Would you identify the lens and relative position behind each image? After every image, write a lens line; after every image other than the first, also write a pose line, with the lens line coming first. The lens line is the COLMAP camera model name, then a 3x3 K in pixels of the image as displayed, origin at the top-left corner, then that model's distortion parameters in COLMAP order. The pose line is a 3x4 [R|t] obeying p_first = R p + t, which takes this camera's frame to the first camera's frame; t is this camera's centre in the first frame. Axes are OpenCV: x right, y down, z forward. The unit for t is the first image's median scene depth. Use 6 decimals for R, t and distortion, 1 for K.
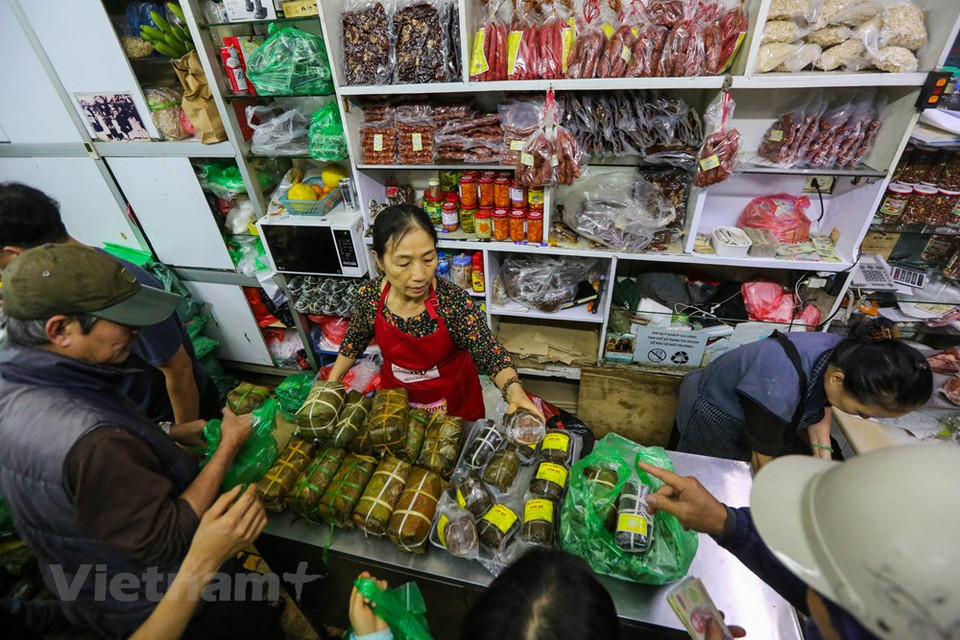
lens RADIAL K [[440.4, 0, 480.0], [0, 440.4, 320.0], [0, 0, 1]] dist [-0.047325, 0.013688]
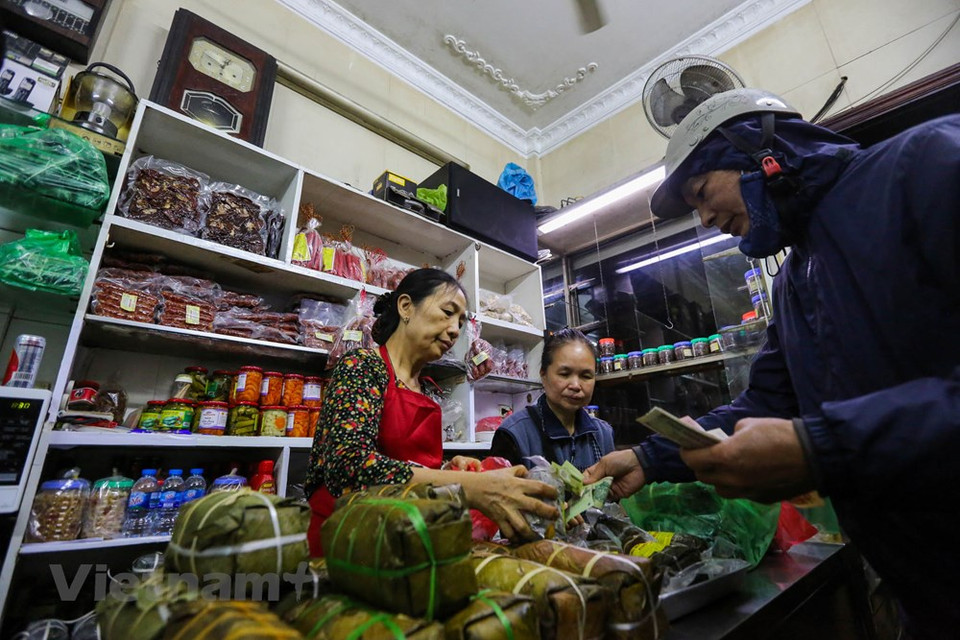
lens RADIAL K [[440.4, 0, 480.0], [0, 440.4, 320.0], [0, 0, 1]] dist [-0.047325, 0.013688]
pose [[0.569970, 0.295147, 0.766826, -0.453254], [0.473093, 0.645159, -0.599961, 0.312644], [-0.671801, 0.704740, 0.228089, 0.499113]]
